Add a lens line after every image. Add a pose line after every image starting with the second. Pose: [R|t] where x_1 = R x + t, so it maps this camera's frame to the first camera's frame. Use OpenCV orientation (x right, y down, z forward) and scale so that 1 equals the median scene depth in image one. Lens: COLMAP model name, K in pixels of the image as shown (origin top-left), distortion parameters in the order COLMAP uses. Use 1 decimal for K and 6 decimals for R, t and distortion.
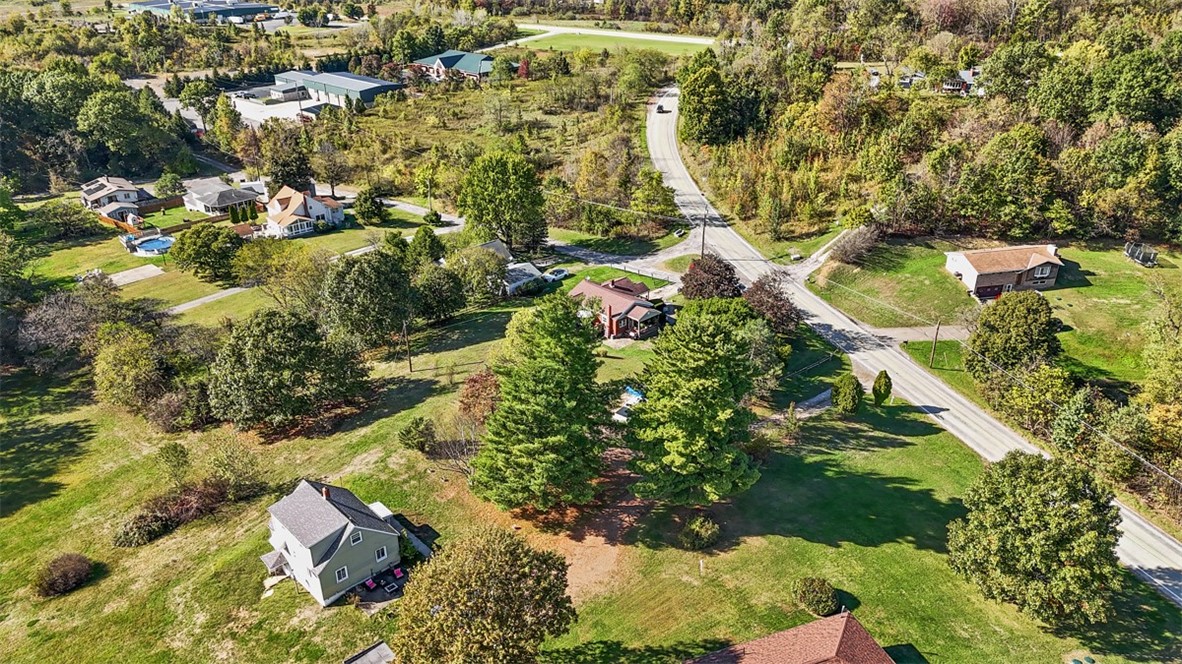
lens RADIAL K [[857.8, 0, 591.0], [0, 857.8, 332.0], [0, 0, 1]] dist [0.063392, -0.055804]
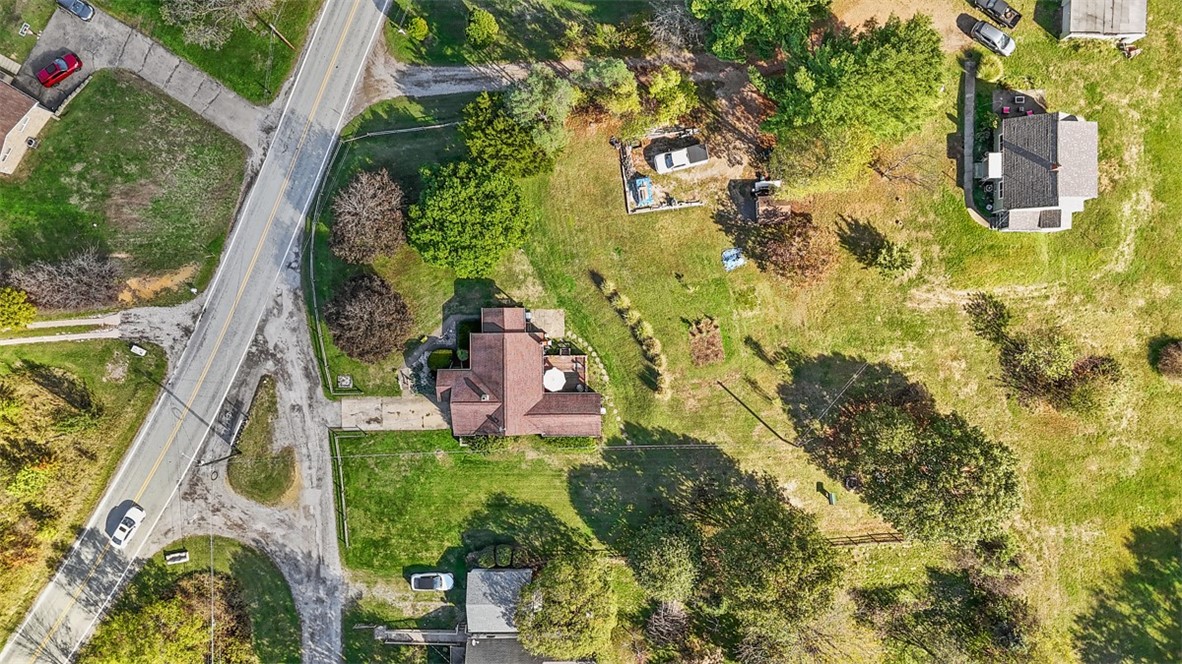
lens RADIAL K [[857.8, 0, 591.0], [0, 857.8, 332.0], [0, 0, 1]] dist [0.063392, -0.055804]
pose [[-0.744193, -0.667964, 0.000899, -0.000156], [0.321604, -0.357125, 0.876945, -0.701163], [-0.585447, 0.652905, 0.480590, 0.626516]]
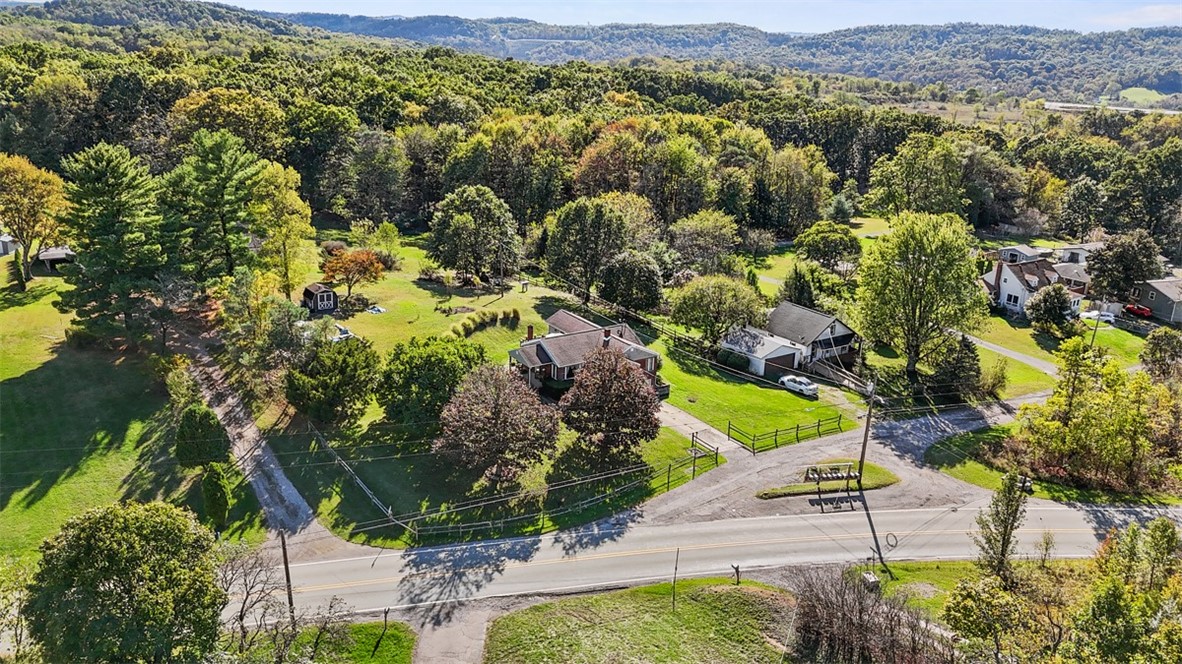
lens RADIAL K [[918.4, 0, 591.0], [0, 918.4, 332.0], [0, 0, 1]] dist [0.083826, -0.087899]
pose [[-0.153167, 0.285693, -0.946002, 0.801907], [-0.484821, 0.812444, 0.323856, -0.331230], [0.861097, 0.508246, 0.014071, 1.069224]]
